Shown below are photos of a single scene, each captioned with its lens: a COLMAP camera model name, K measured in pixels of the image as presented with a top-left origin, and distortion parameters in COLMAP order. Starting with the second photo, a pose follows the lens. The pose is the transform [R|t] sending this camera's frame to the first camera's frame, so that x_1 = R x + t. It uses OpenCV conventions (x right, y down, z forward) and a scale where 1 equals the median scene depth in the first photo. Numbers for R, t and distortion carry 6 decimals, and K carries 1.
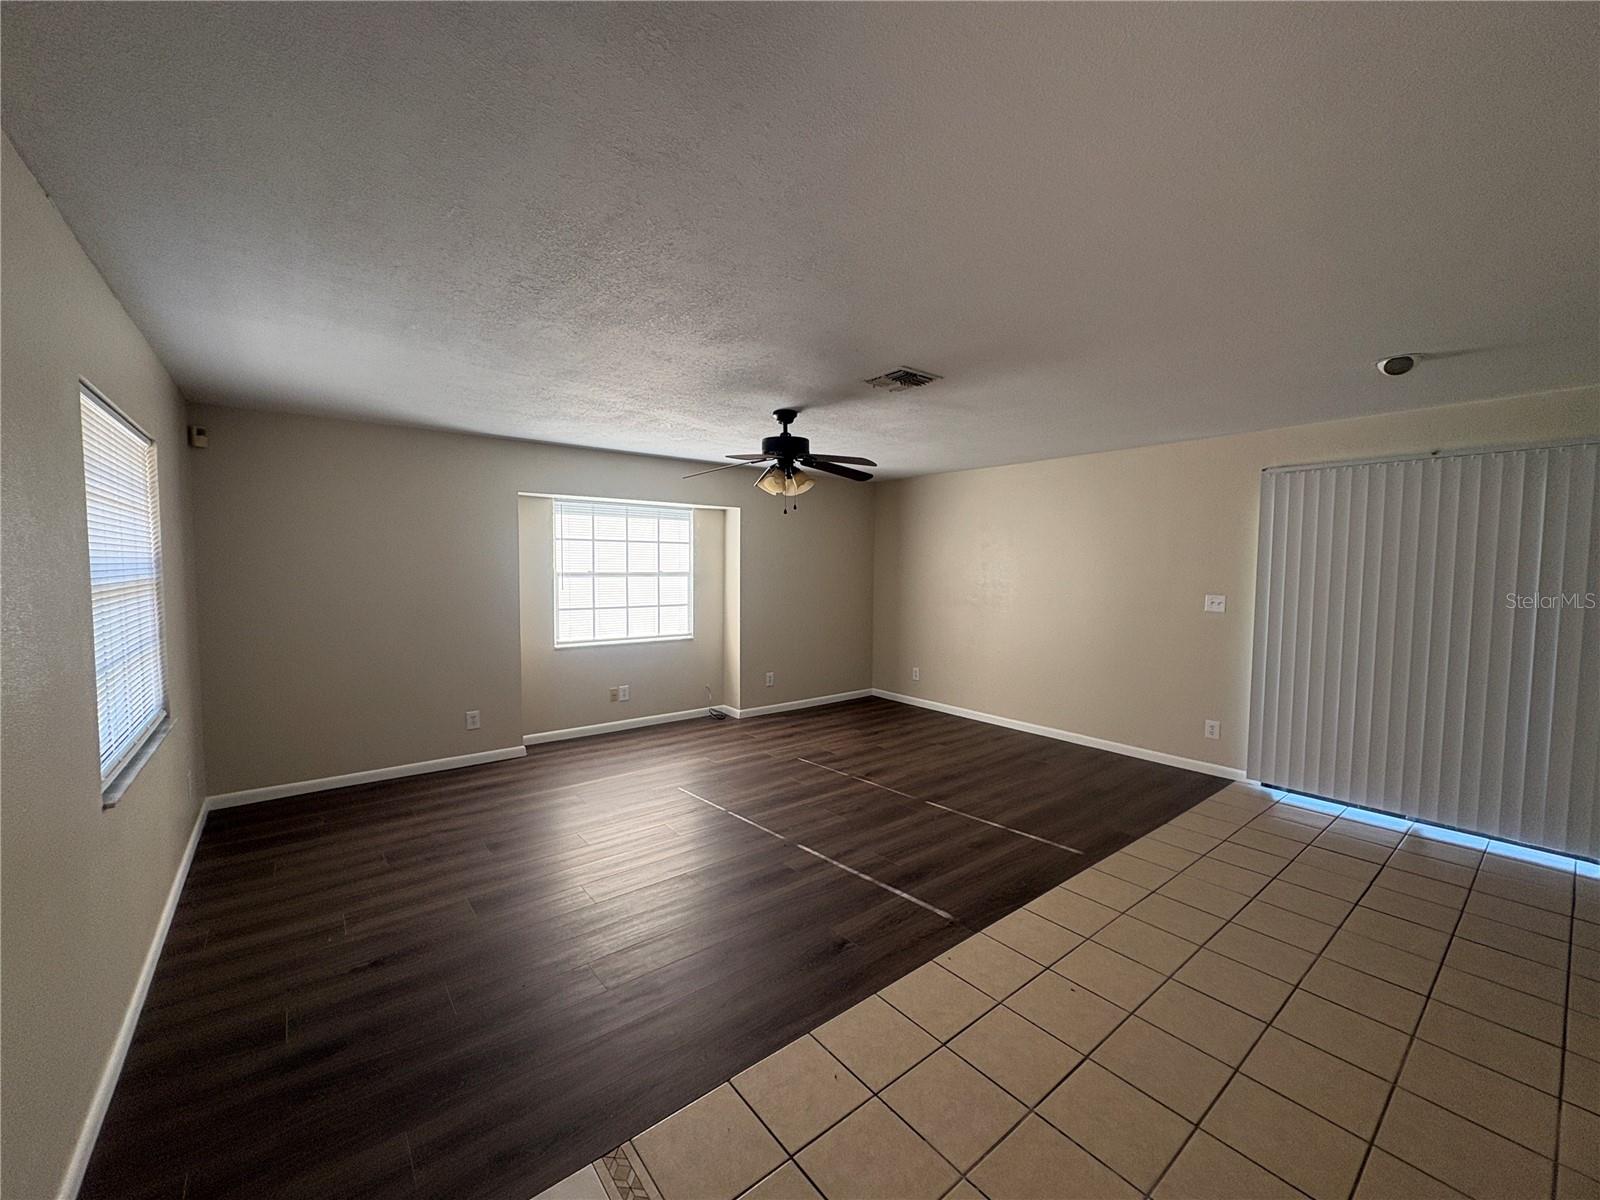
lens RADIAL K [[635.2, 0, 799.0], [0, 635.2, 594.8], [0, 0, 1]] dist [0.000181, -0.000658]
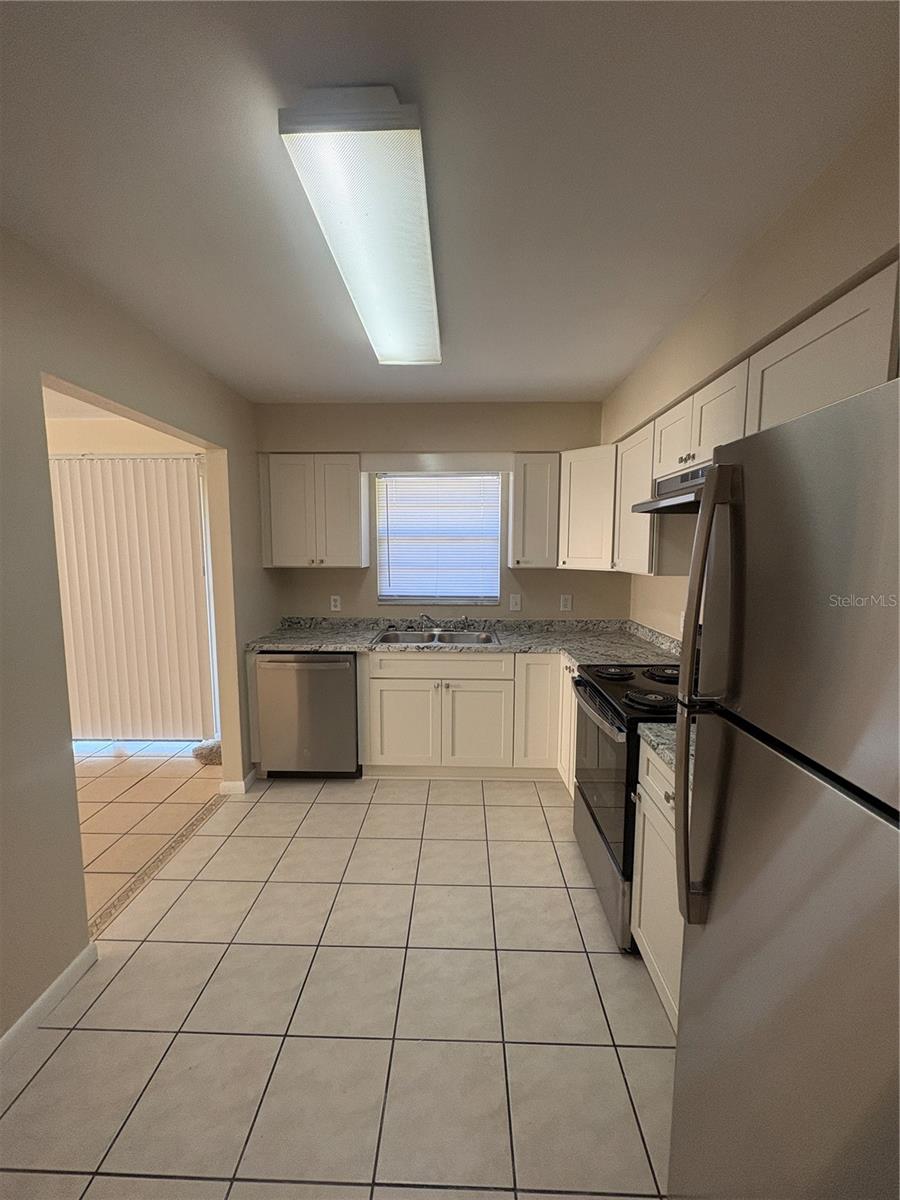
lens RADIAL K [[476.4, 0, 449.8], [0, 476.4, 601.0], [0, 0, 1]] dist [0.000181, -0.000658]
pose [[0.641780, -0.096697, 0.760768, 0.517401], [0.047189, 0.995118, 0.086676, 0.010796], [-0.765435, -0.019727, 0.643210, -0.103488]]
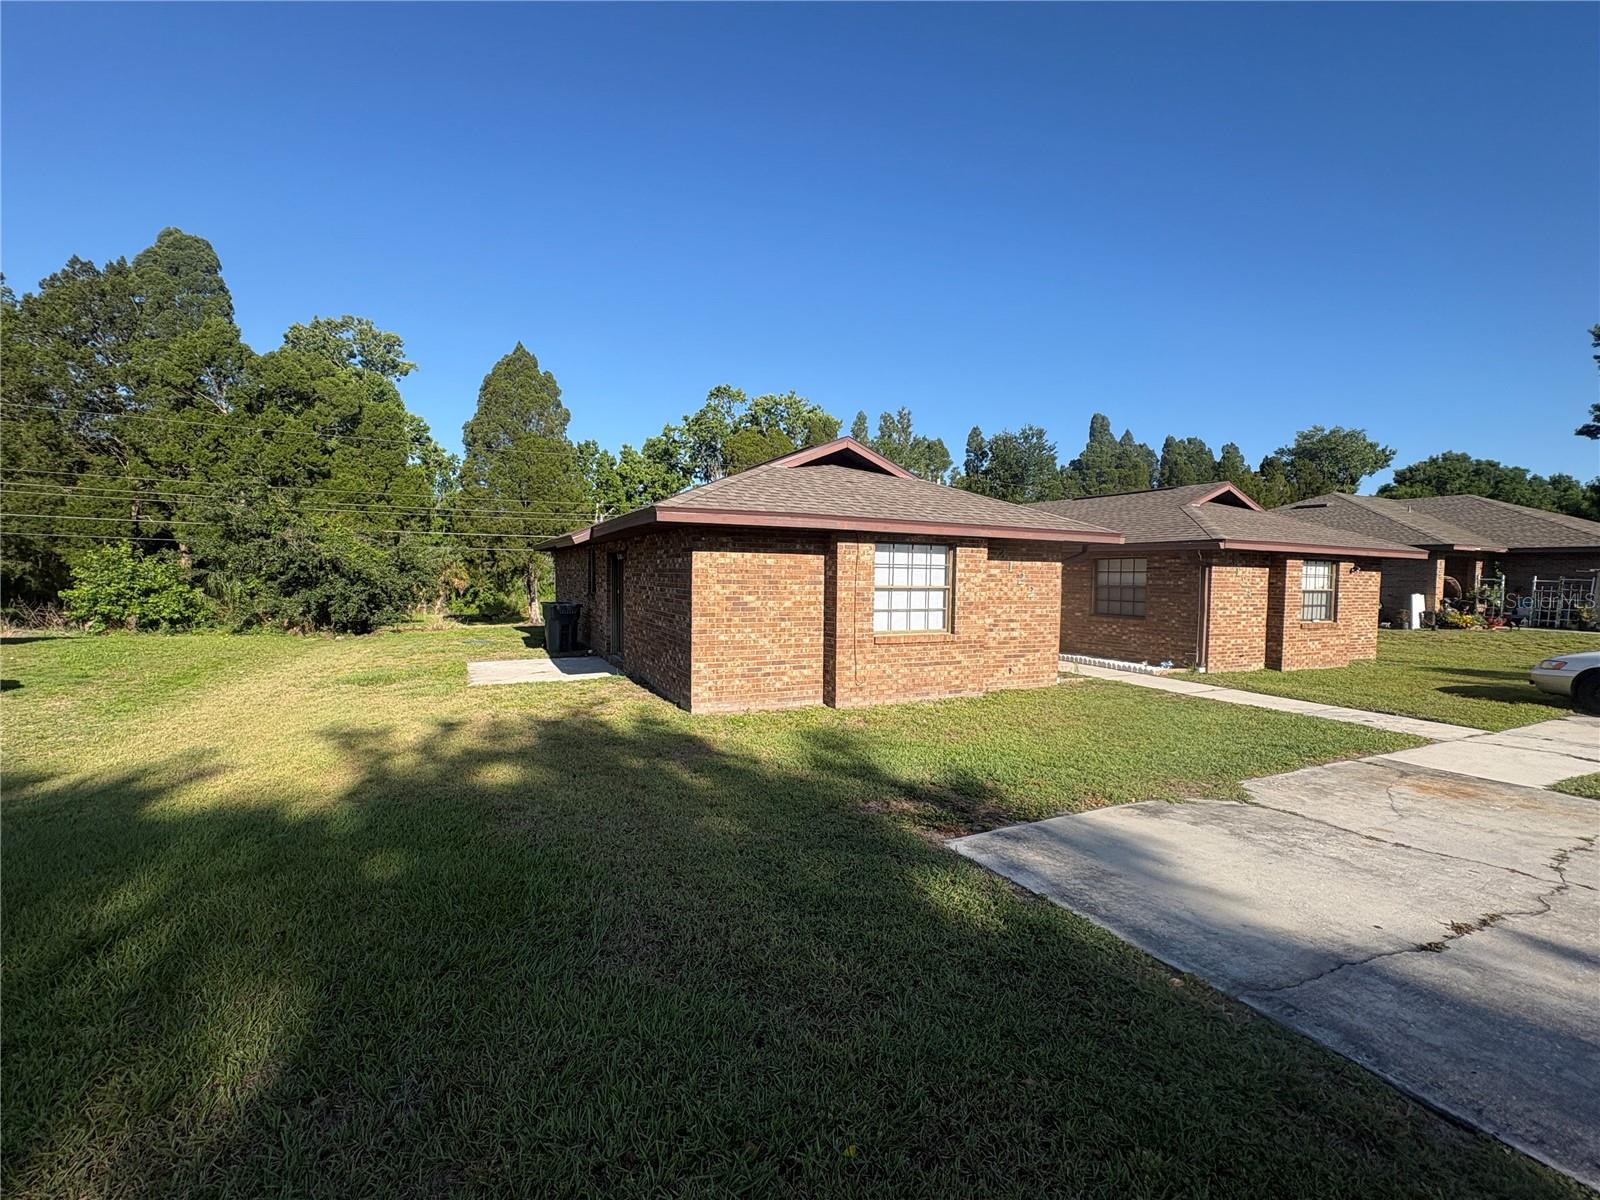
lens RADIAL K [[675.5, 0, 796.6], [0, 675.5, 601.7], [0, 0, 1]] dist [0.003916, -0.000117]
pose [[0.975802, 0.010918, -0.218382, -0.207943], [-0.013758, 0.999839, -0.011484, 0.022038], [0.218222, 0.014211, 0.975796, -0.691102]]
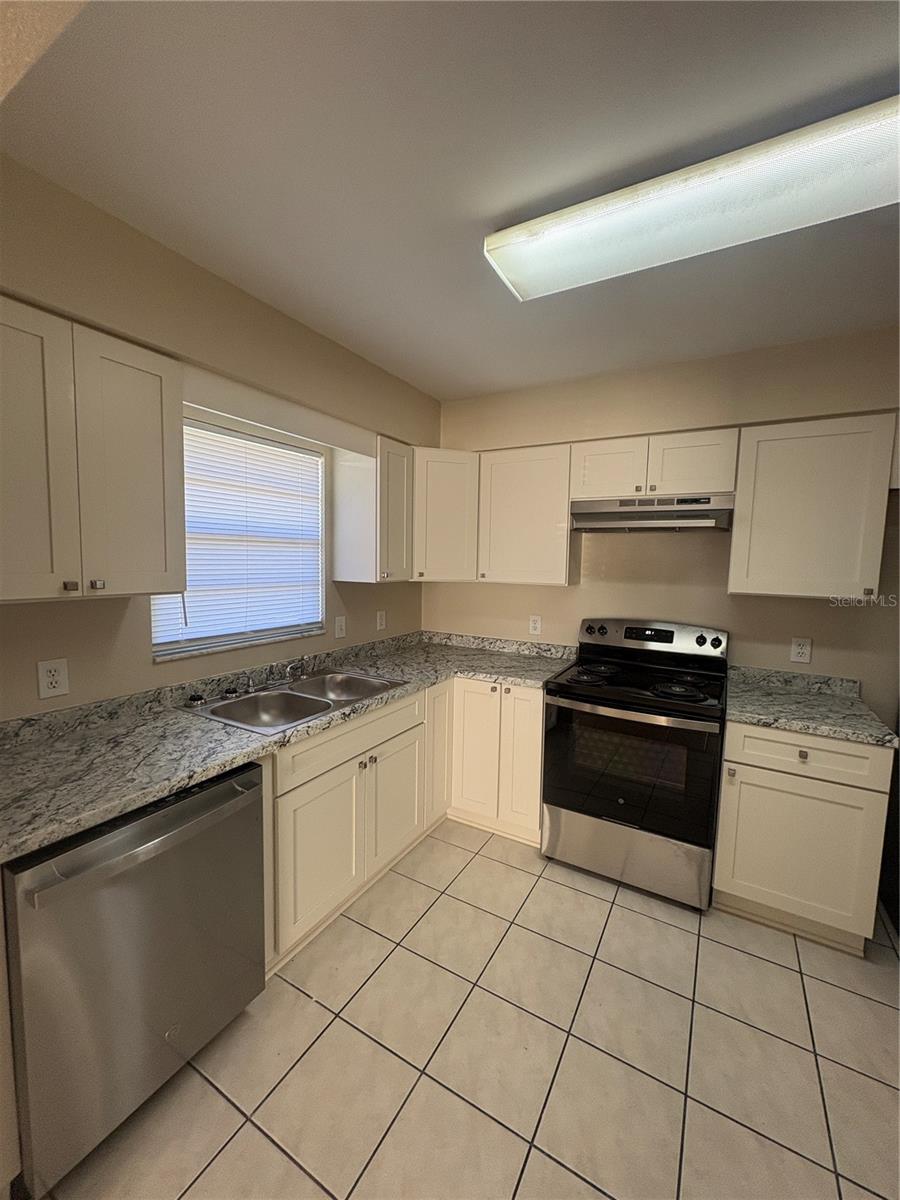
lens RADIAL K [[476.4, 0, 448.9], [0, 476.4, 599.5], [0, 0, 1]] dist [0.000181, -0.000658]
pose [[-0.362827, -0.102815, 0.926167, 0.570224], [0.024549, 0.992495, 0.119795, -0.013351], [-0.931533, 0.066201, -0.357580, 0.336072]]
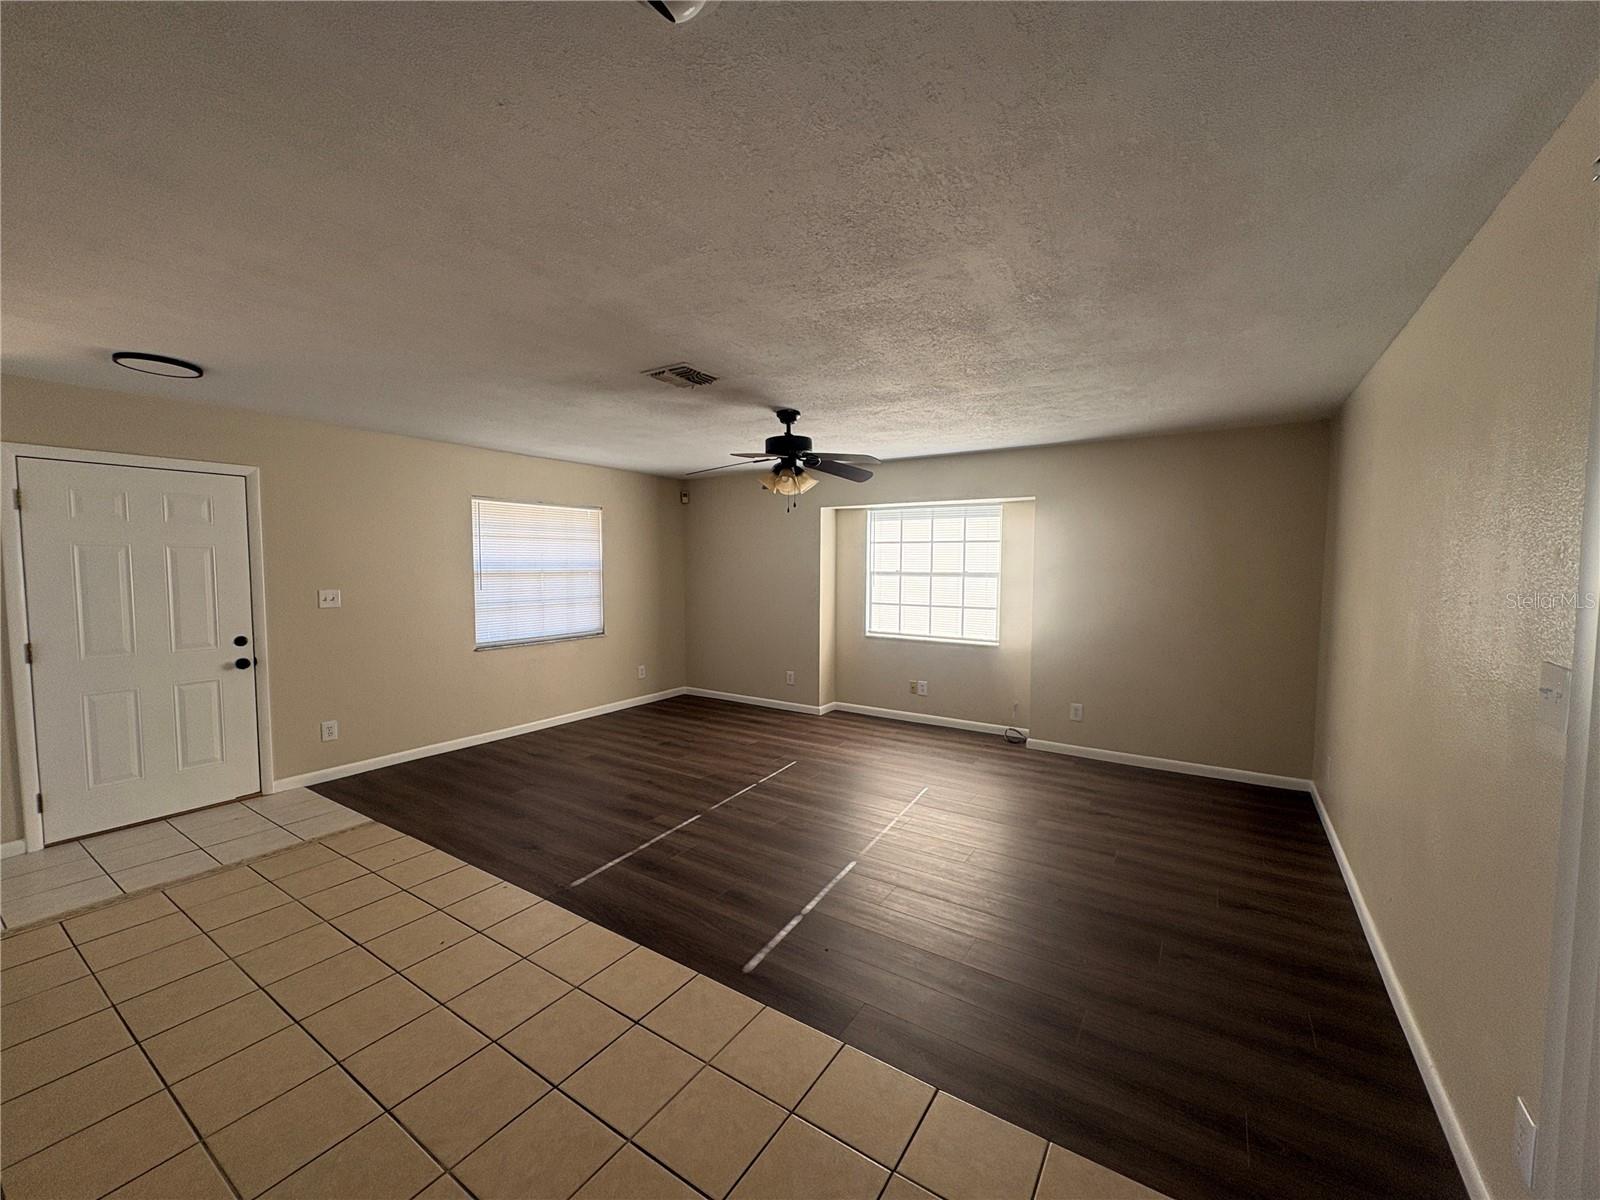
lens RADIAL K [[635.2, 0, 801.8], [0, 635.2, 602.1], [0, 0, 1]] dist [0.000181, -0.000658]
pose [[0.311853, 0.051855, -0.948714, 0.732447], [-0.047967, 0.998096, 0.038786, -0.019201], [0.948919, 0.033411, 0.313746, 0.546127]]
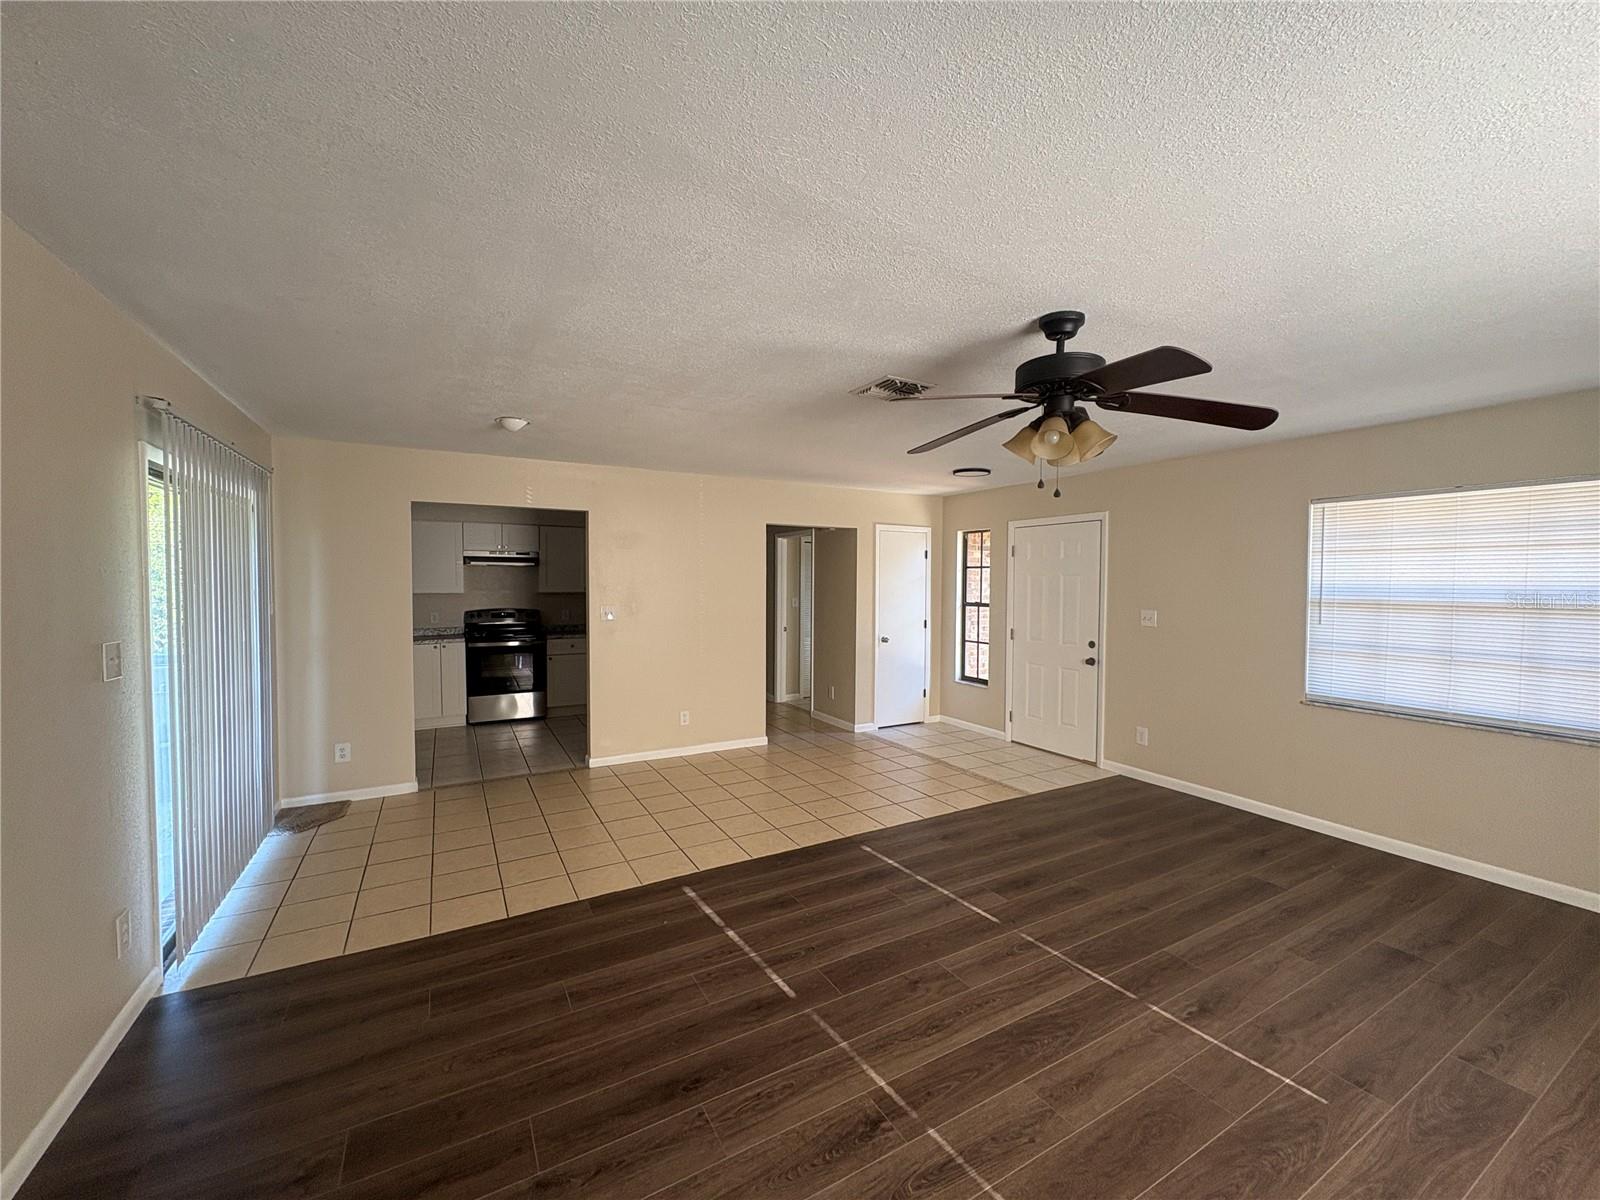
lens RADIAL K [[635.2, 0, 796.3], [0, 635.2, 606.2], [0, 0, 1]] dist [0.000181, -0.000658]
pose [[-0.986583, -0.020806, 0.161932, 0.090221], [-0.005942, 0.995765, 0.091742, -0.062673], [-0.163155, 0.089548, -0.982528, 1.231351]]
